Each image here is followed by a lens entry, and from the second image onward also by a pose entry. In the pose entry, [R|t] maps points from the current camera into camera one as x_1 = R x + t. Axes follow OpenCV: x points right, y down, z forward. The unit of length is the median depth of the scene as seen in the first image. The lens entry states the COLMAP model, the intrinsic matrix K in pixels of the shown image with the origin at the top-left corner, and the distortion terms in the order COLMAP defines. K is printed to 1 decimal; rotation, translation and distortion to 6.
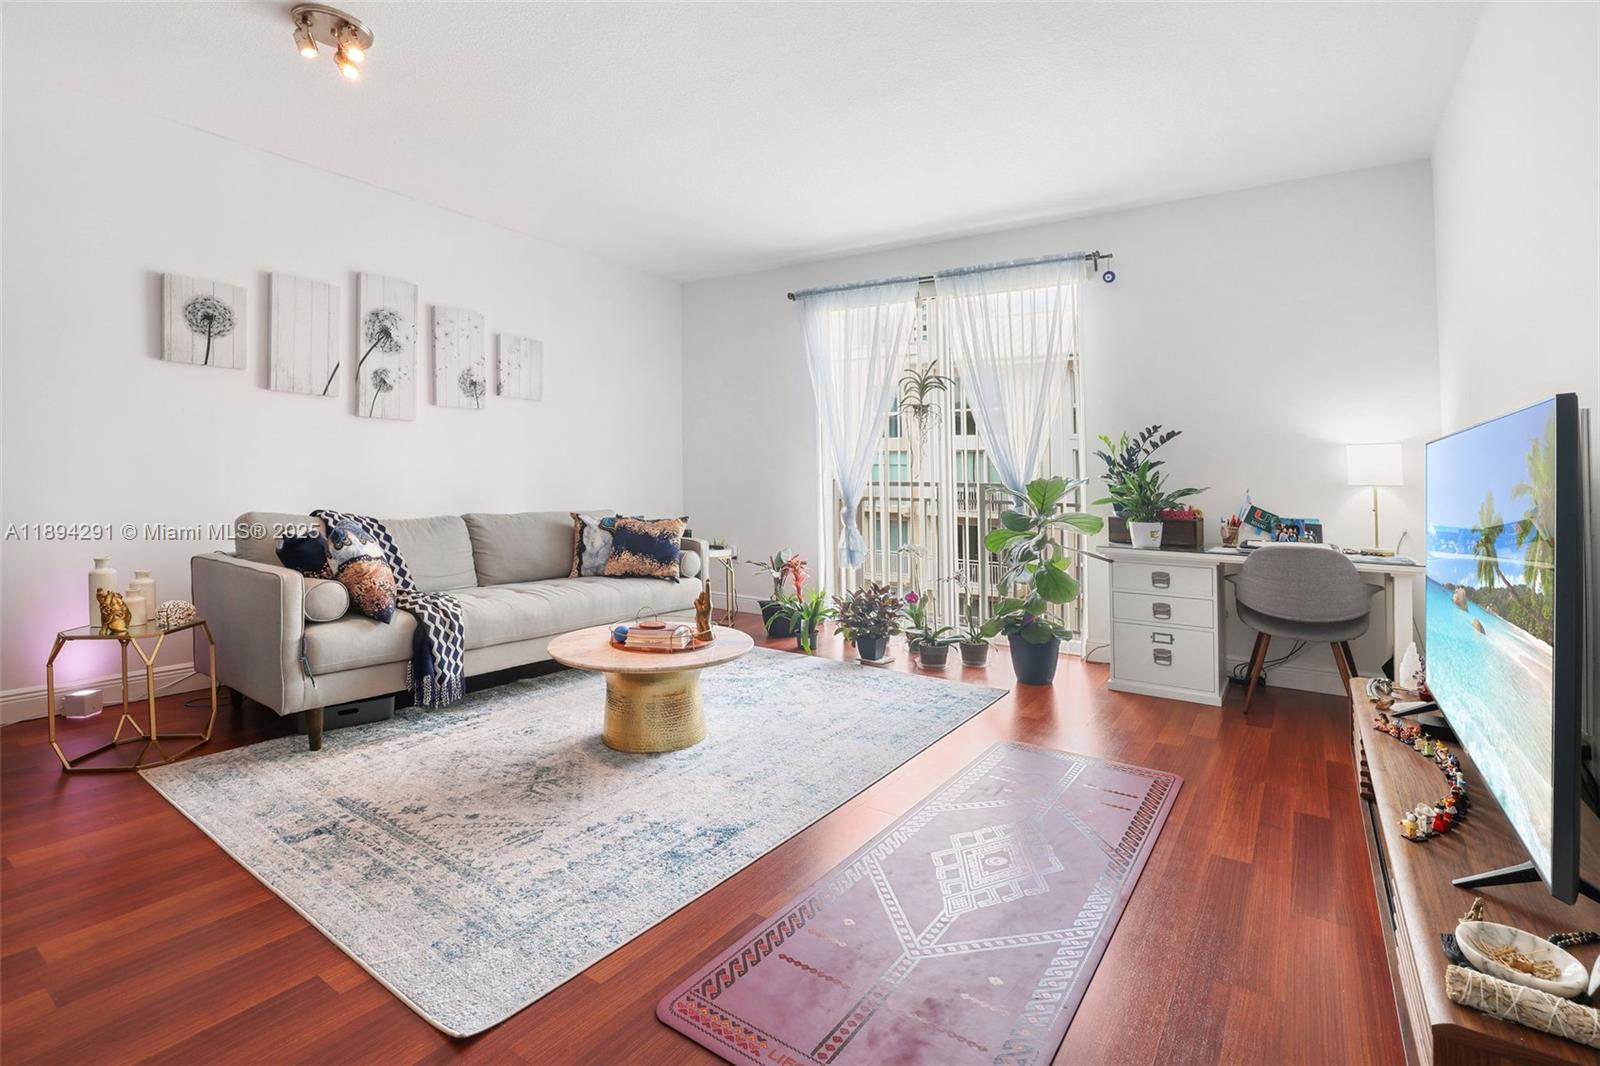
lens RADIAL K [[655.9, 0, 801.7], [0, 655.9, 478.6], [0, 0, 1]] dist [-0.052225, 0.000106]
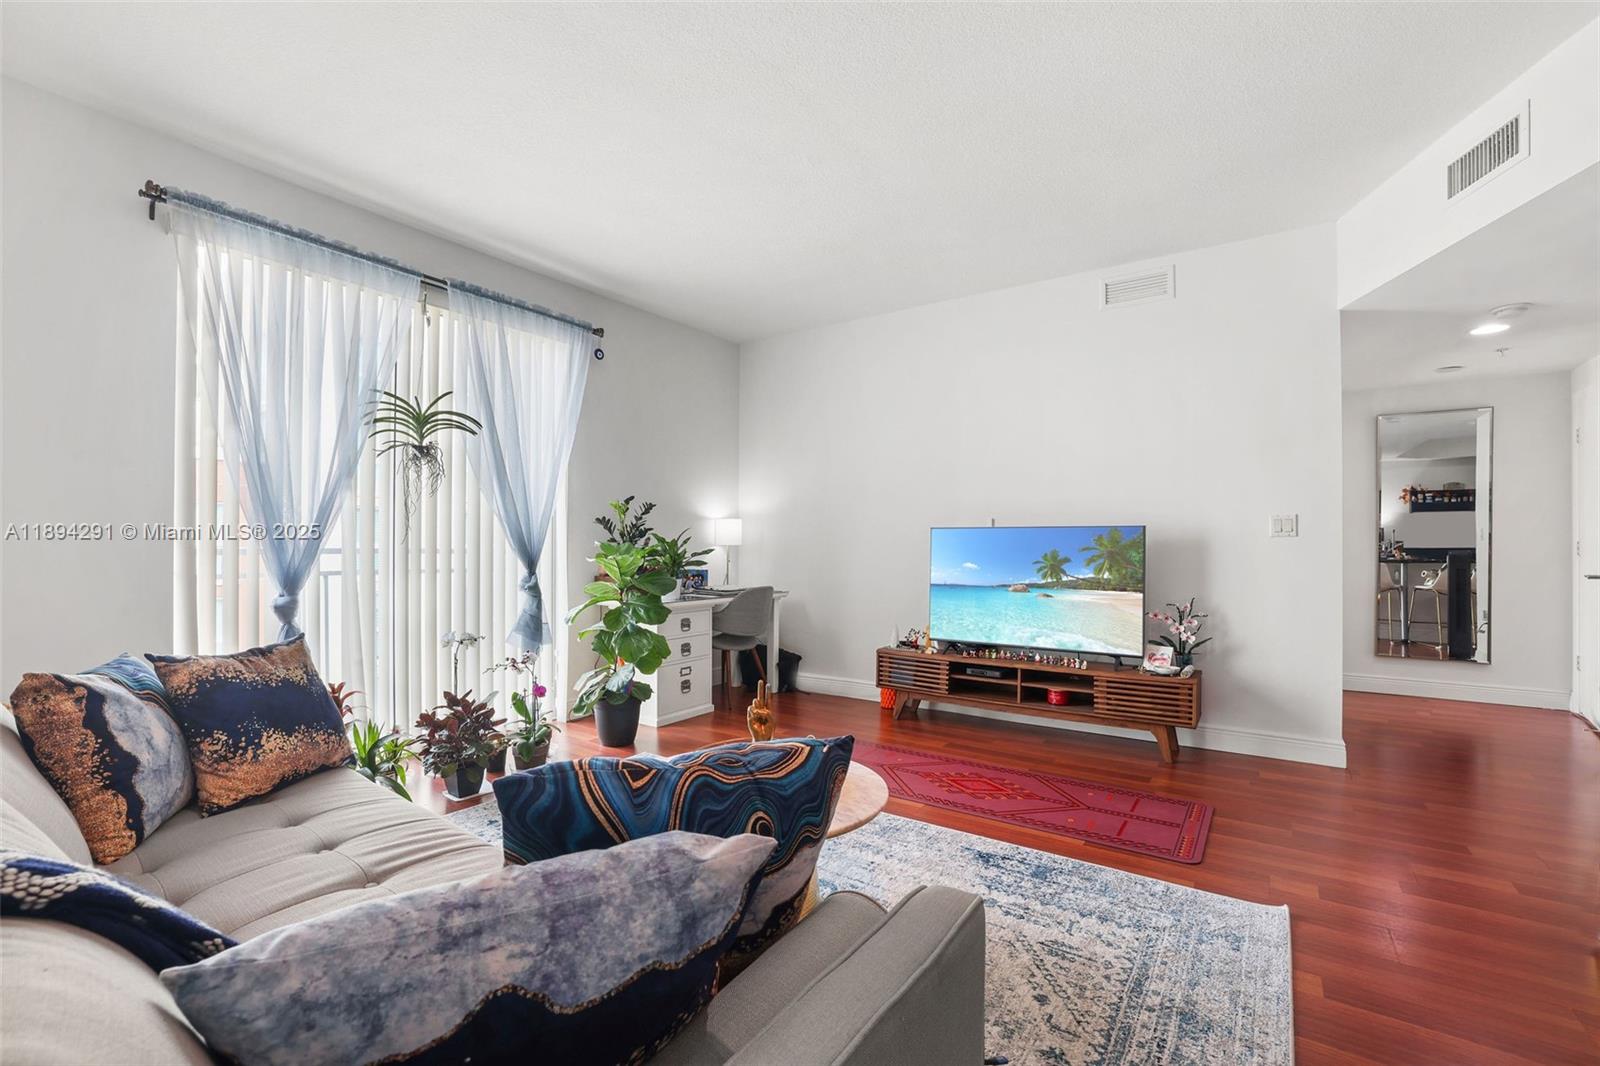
lens RADIAL K [[695.9, 0, 800.0], [0, 695.9, 533.0], [0, 0, 1]] dist [-0.045961, -0.000166]
pose [[0.058038, -0.001744, 0.998313, -0.740312], [-0.006774, 0.999975, 0.002141, -0.022954], [-0.998291, -0.006887, 0.058025, 0.680065]]
